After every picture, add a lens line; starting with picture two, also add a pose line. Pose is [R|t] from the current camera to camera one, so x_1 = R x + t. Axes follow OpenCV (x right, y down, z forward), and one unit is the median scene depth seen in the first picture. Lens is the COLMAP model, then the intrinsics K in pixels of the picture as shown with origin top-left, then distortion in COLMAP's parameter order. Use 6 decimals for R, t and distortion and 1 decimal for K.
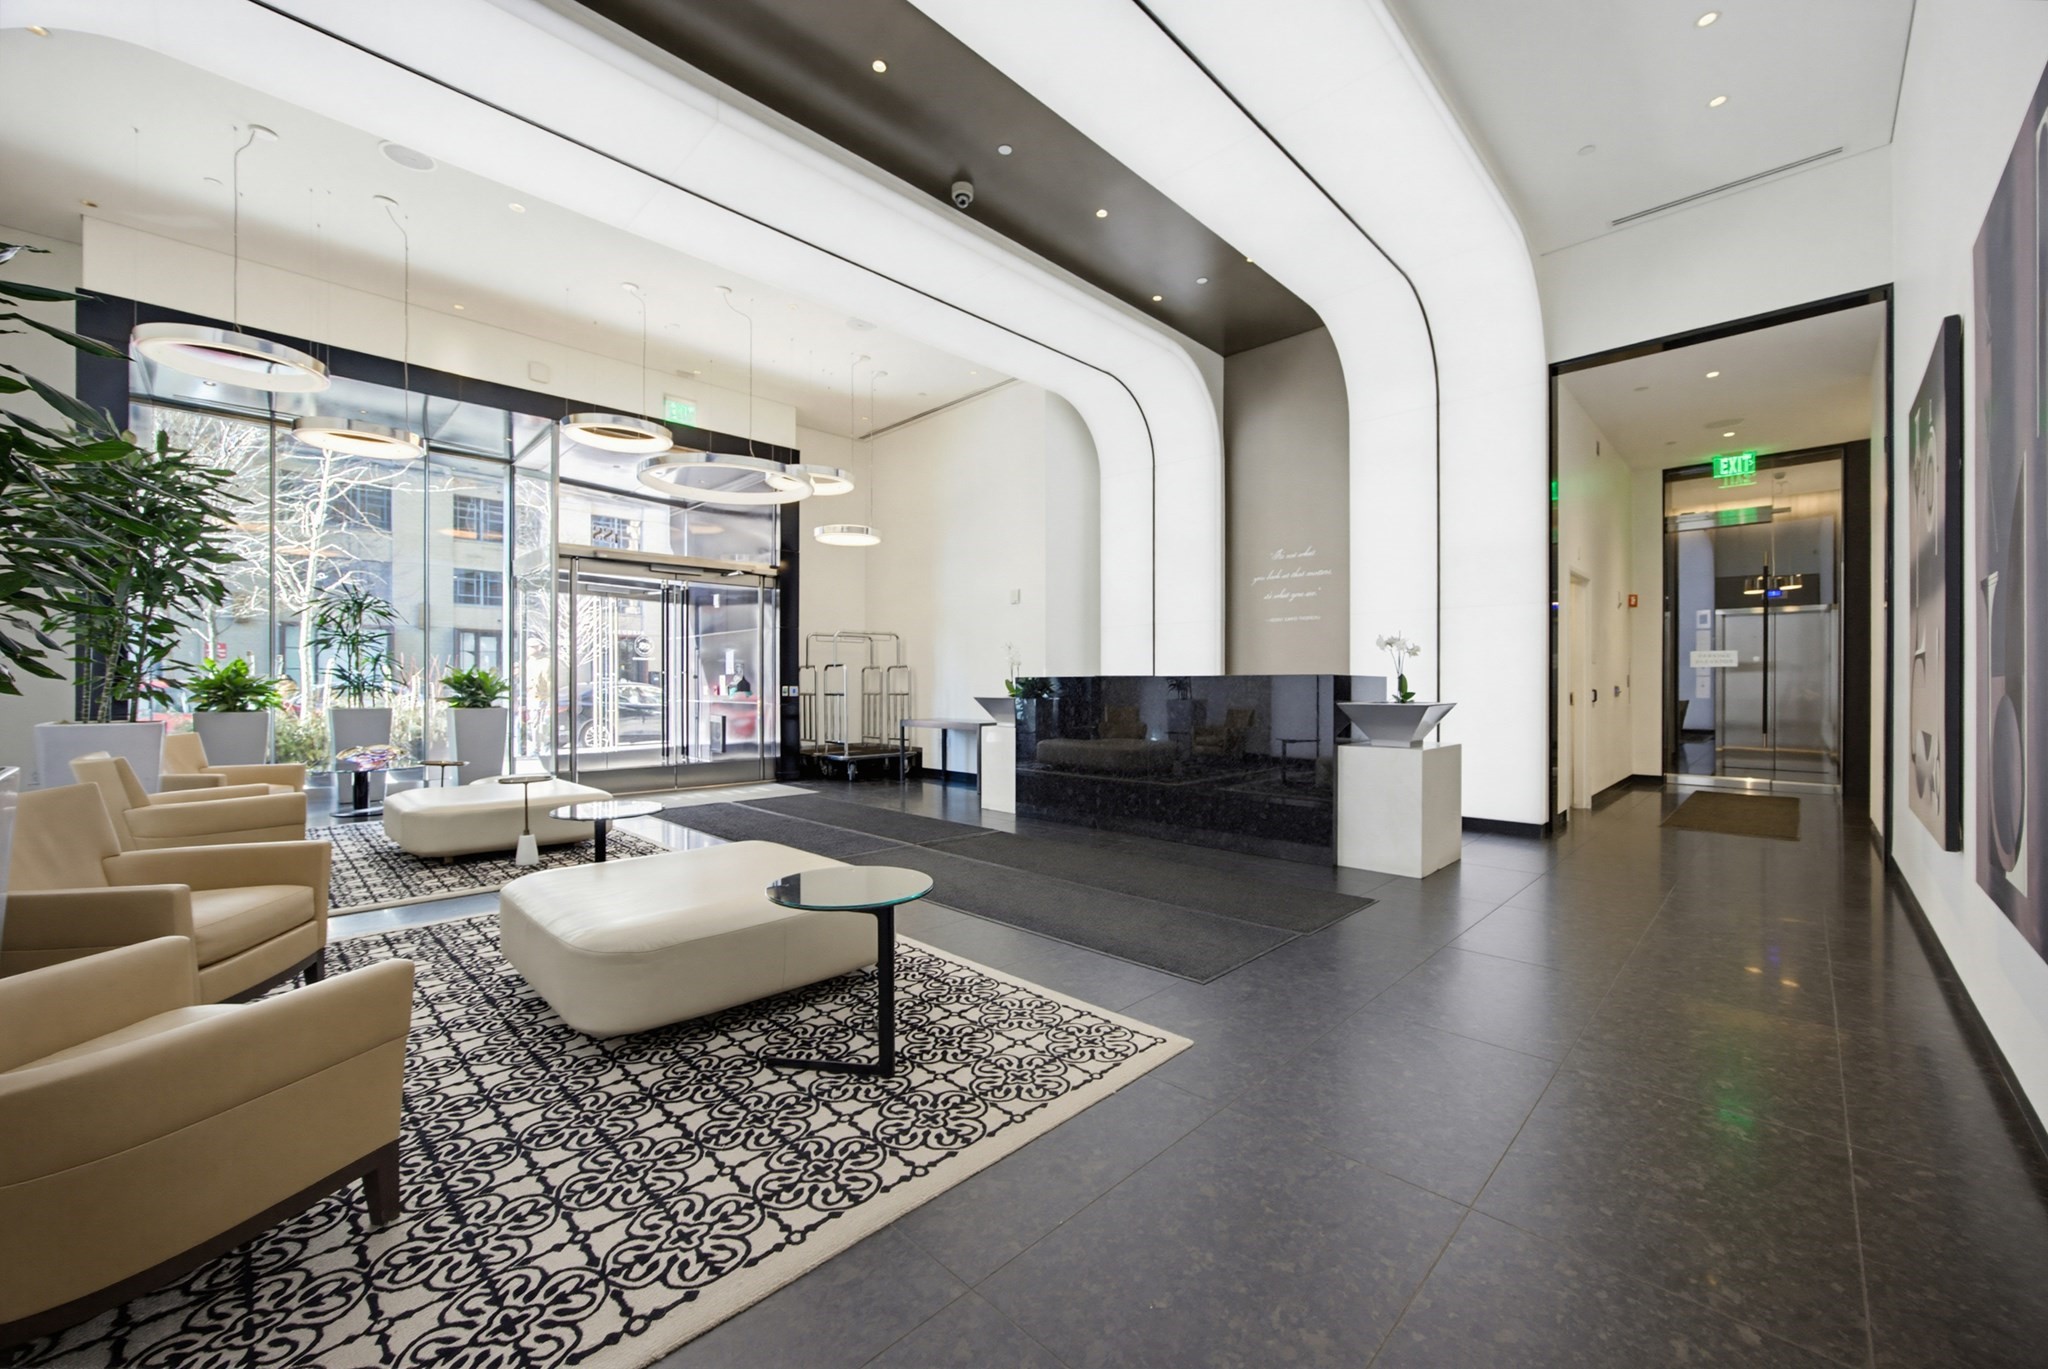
lens RADIAL K [[798.6, 0, 1028.9], [0, 798.6, 674.0], [0, 0, 1]] dist [-0.031919, 0.013871]
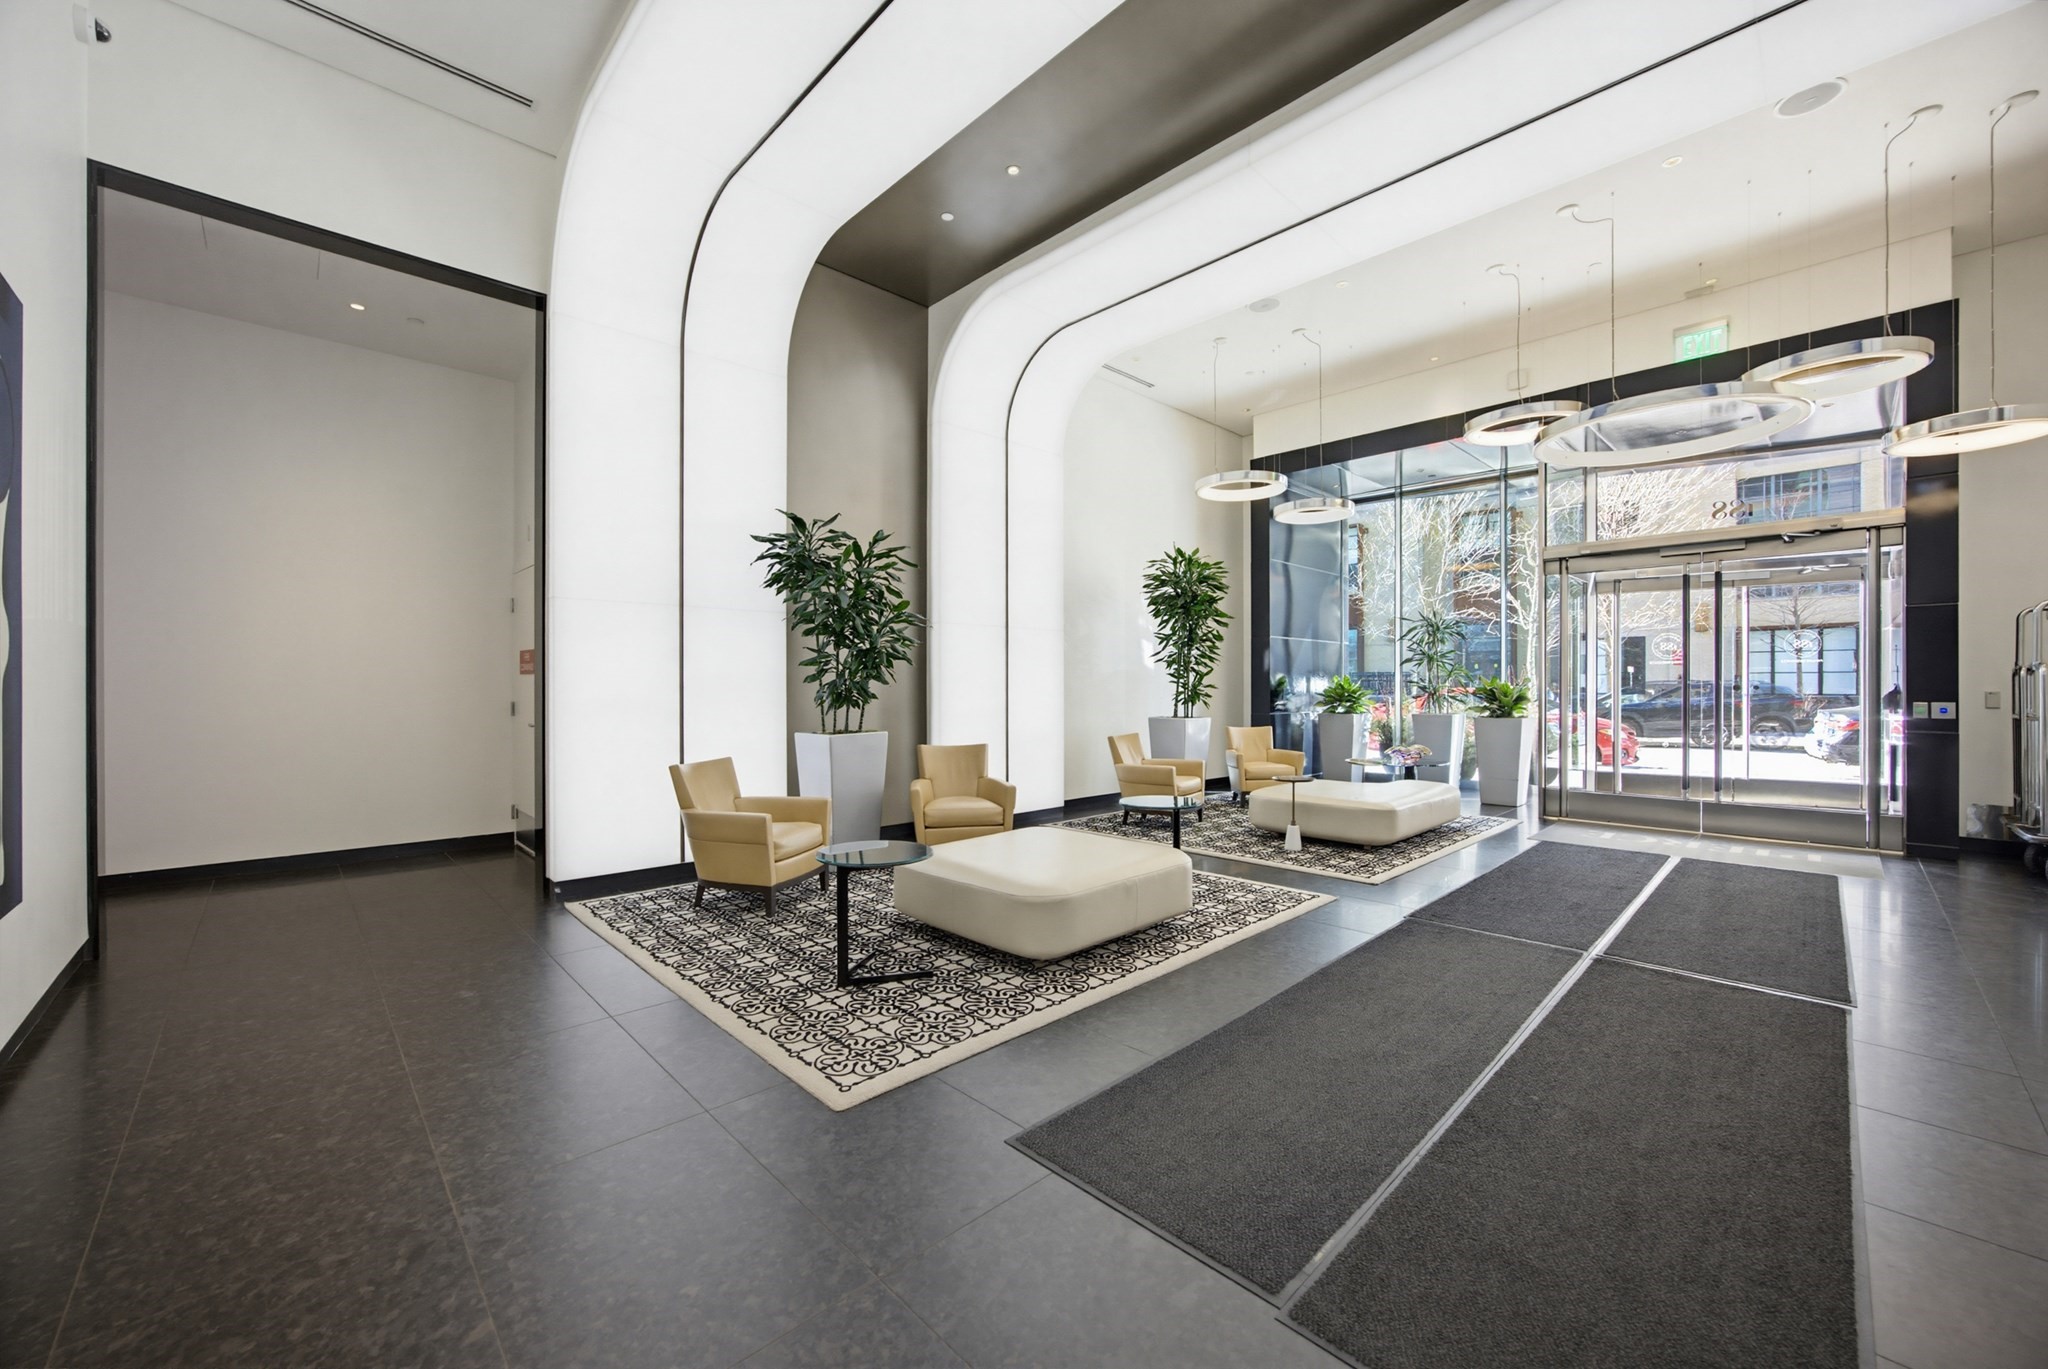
lens RADIAL K [[785.3, 0, 1028.1], [0, 785.3, 681.0], [0, 0, 1]] dist [-0.029009, 0.012911]
pose [[-0.021148, -0.005336, -0.999762, 1.102246], [0.013769, 0.999889, -0.005628, -0.026325], [0.999682, -0.013884, -0.021072, 1.237435]]
